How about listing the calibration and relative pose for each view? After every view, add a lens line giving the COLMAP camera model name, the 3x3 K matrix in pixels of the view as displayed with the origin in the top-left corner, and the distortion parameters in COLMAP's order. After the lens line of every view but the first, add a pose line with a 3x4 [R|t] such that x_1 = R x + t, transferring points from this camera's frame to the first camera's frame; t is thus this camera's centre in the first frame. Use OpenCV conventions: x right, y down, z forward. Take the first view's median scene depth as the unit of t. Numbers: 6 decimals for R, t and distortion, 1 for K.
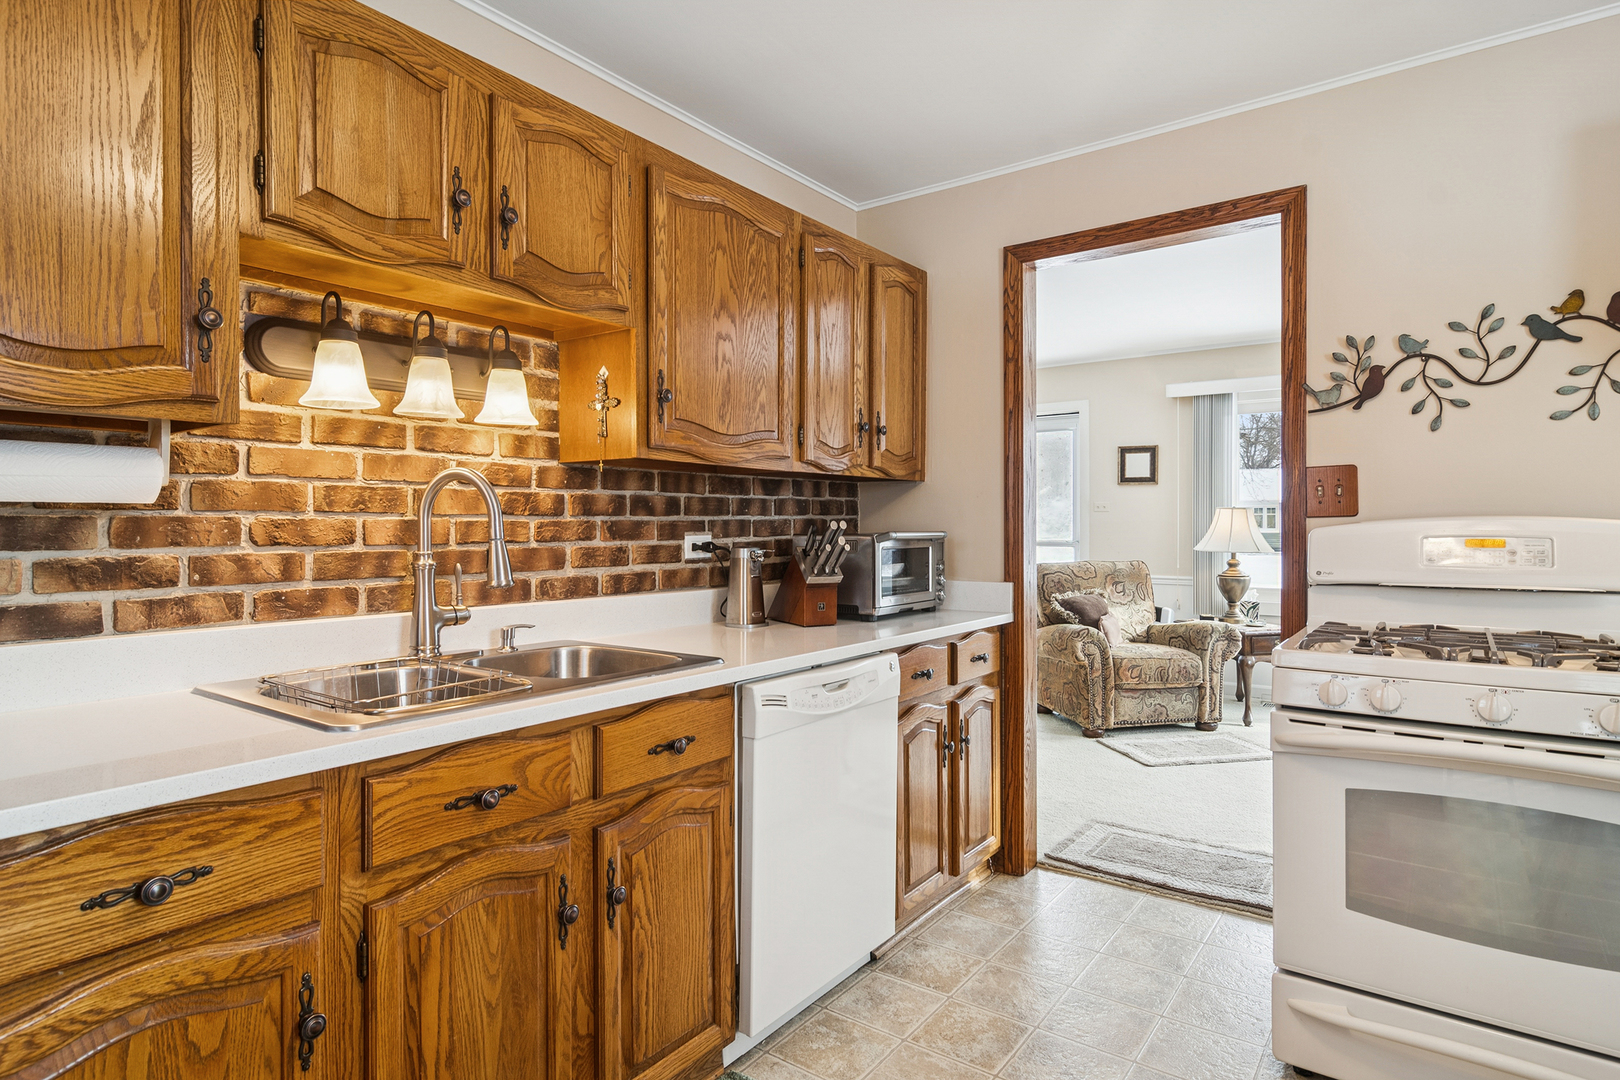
lens RADIAL K [[876.5, 0, 802.9], [0, 876.5, 531.5], [0, 0, 1]] dist [-0.000391, 0.003100]
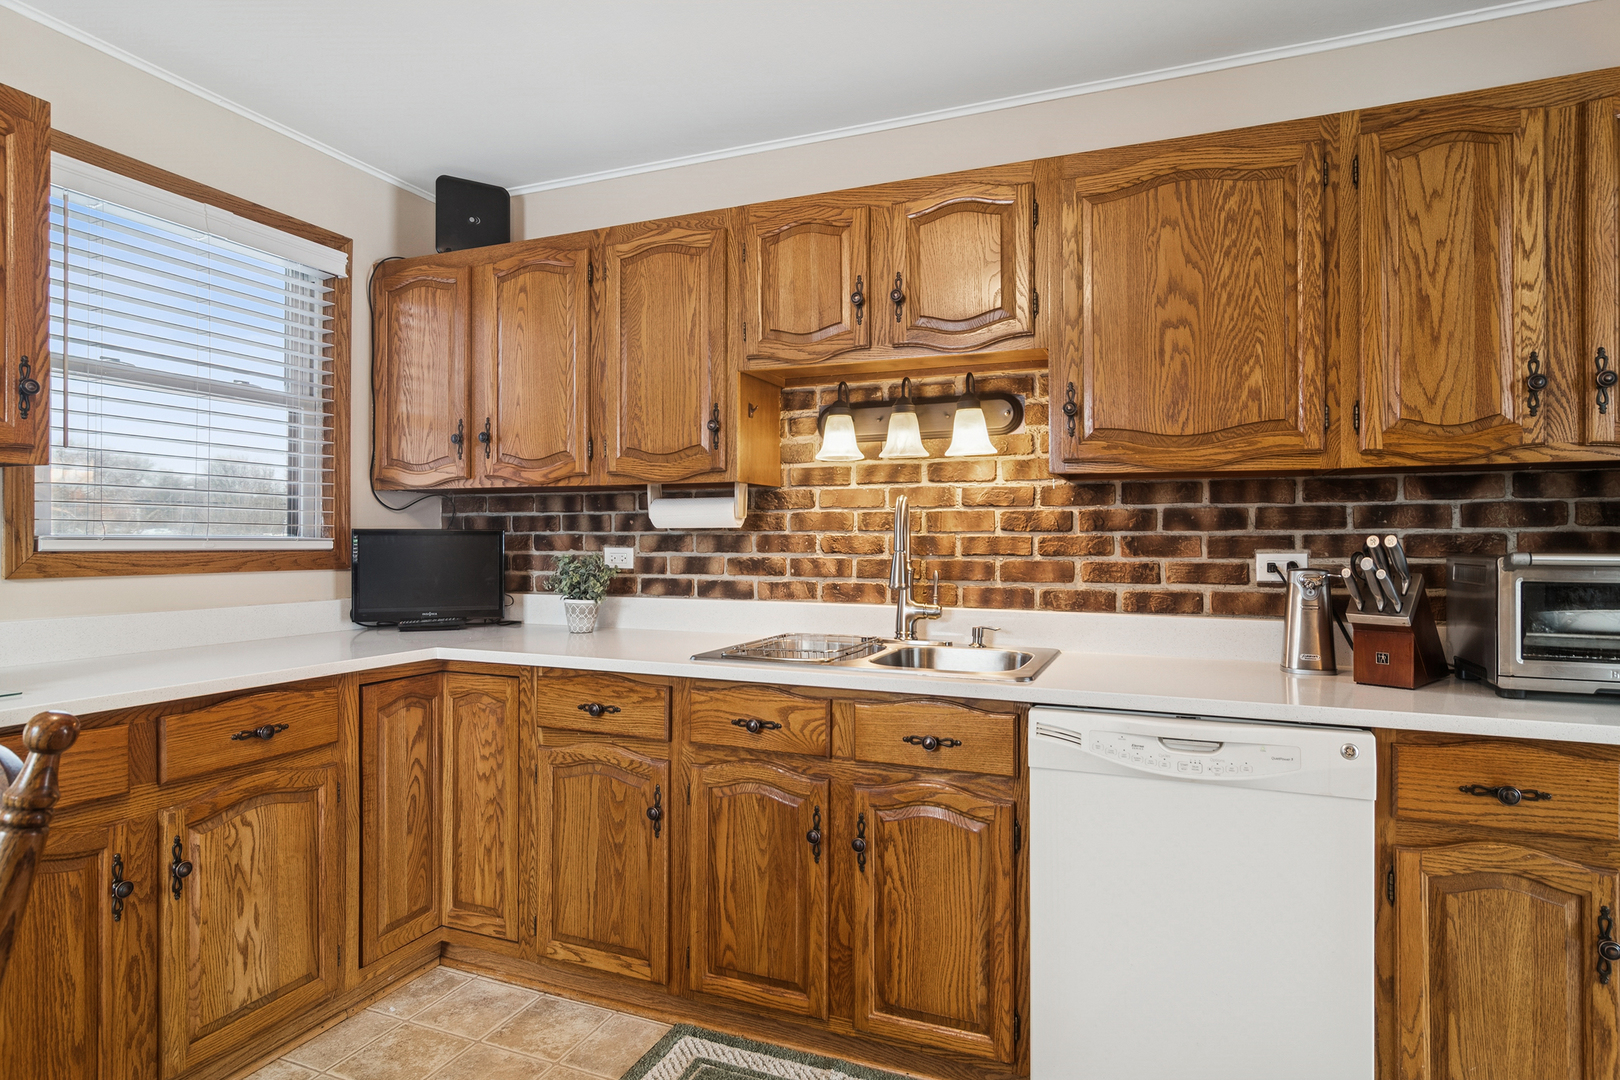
lens RADIAL K [[876.5, 0, 825.1], [0, 876.5, 539.2], [0, 0, 1]] dist [-0.000391, 0.003100]
pose [[0.252605, 0.000305, -0.967570, 0.673188], [-0.009142, 0.999956, -0.002072, -0.003887], [0.967526, 0.009369, 0.252596, 0.455151]]
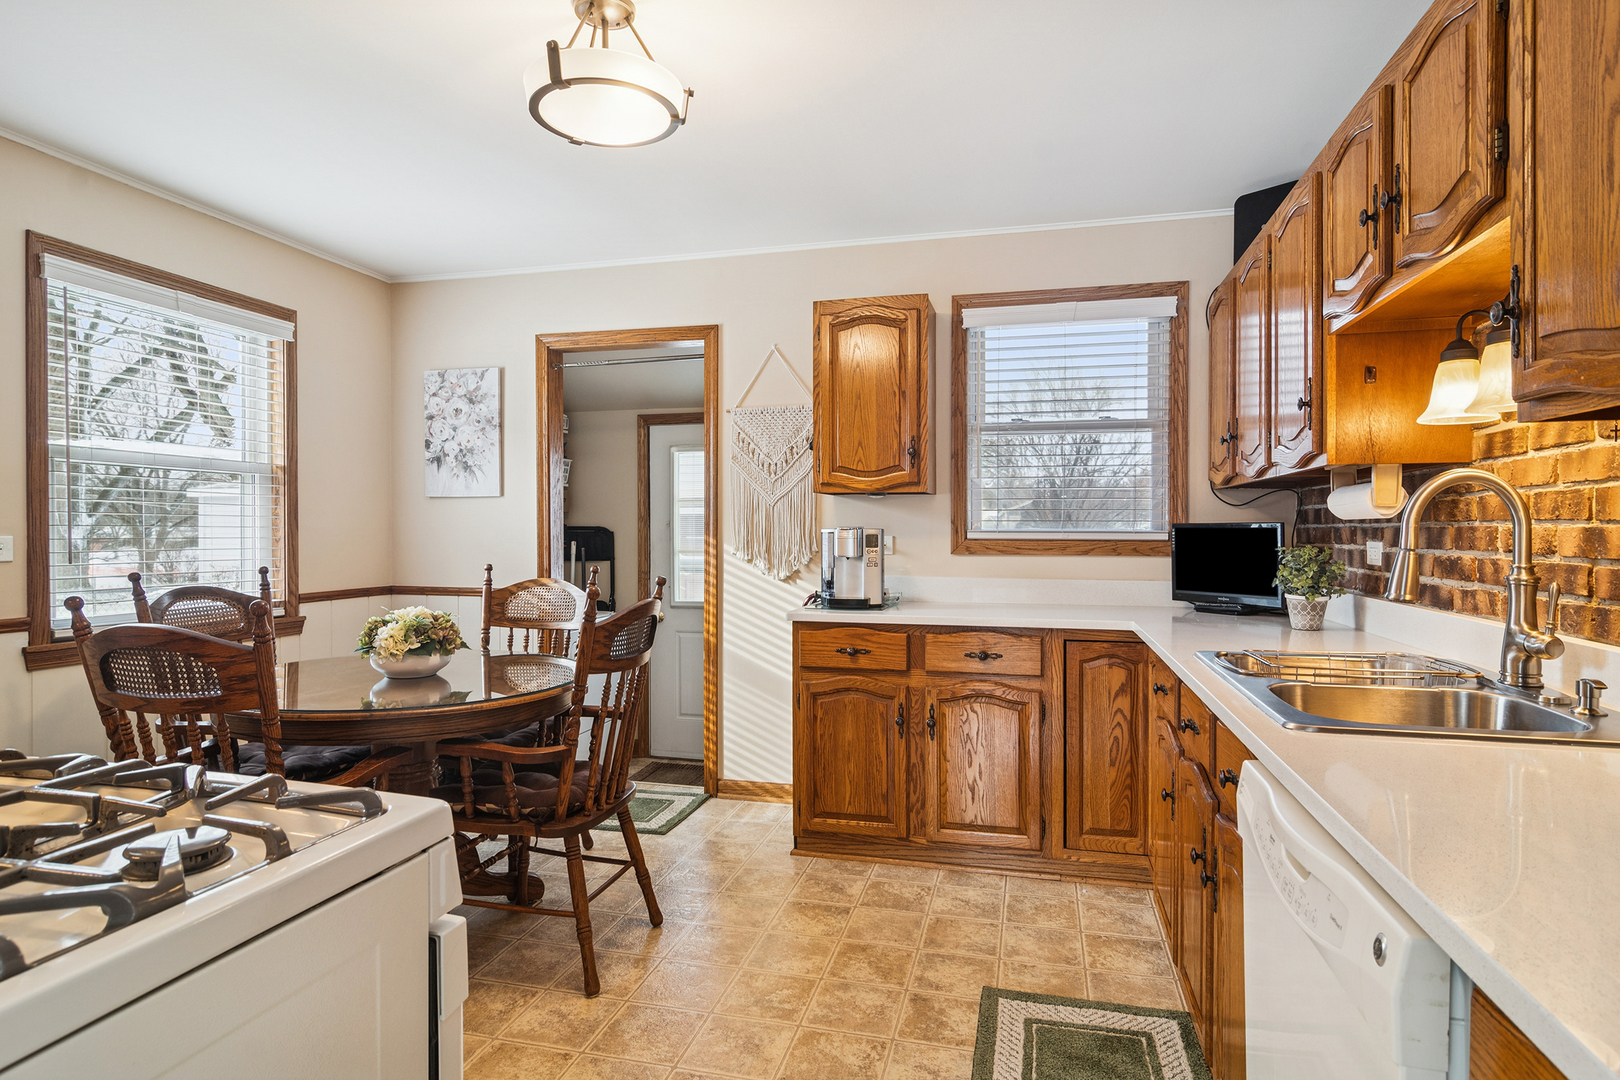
lens RADIAL K [[876.5, 0, 811.9], [0, 876.5, 544.2], [0, 0, 1]] dist [-0.000391, 0.003100]
pose [[-0.925526, 0.006546, -0.378628, 0.452397], [-0.002575, 0.999719, 0.023577, -0.013126], [0.378676, 0.022797, -0.925249, 1.272861]]
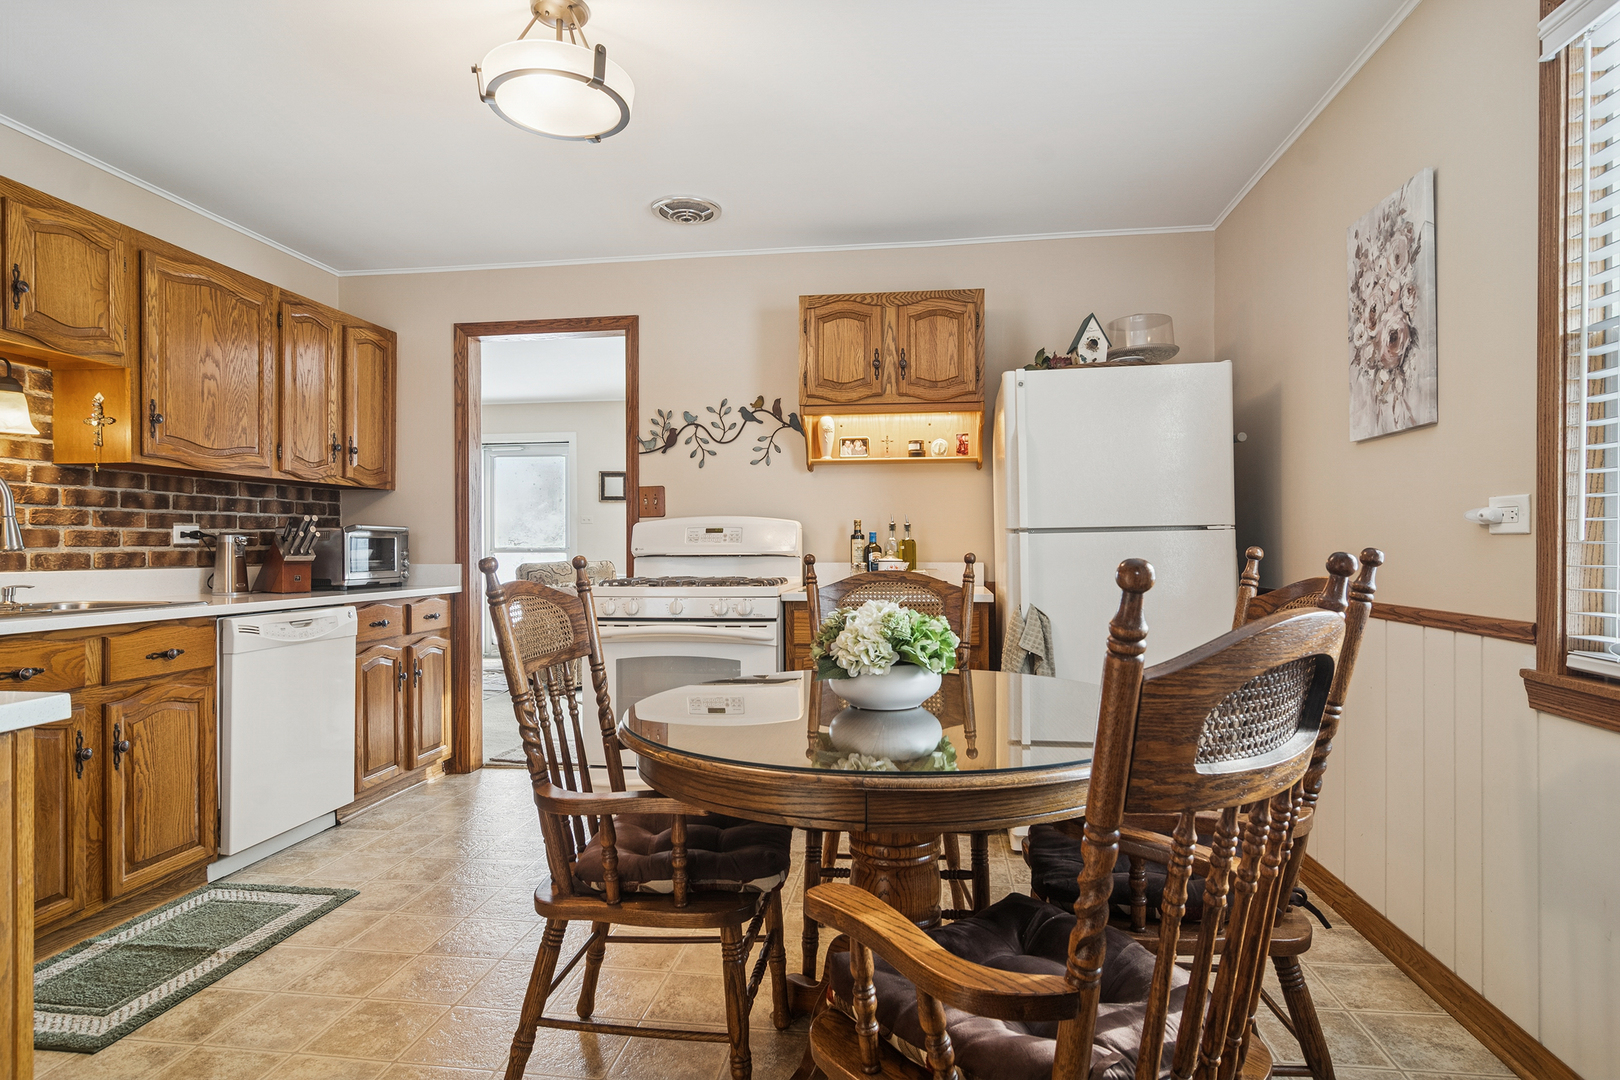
lens RADIAL K [[876.5, 0, 814.2], [0, 876.5, 548.3], [0, 0, 1]] dist [-0.000391, 0.003100]
pose [[0.876165, -0.001840, 0.482008, 0.078051], [0.004878, 0.999975, -0.005049, 0.057298], [-0.481987, 0.006775, 0.876152, -0.661260]]
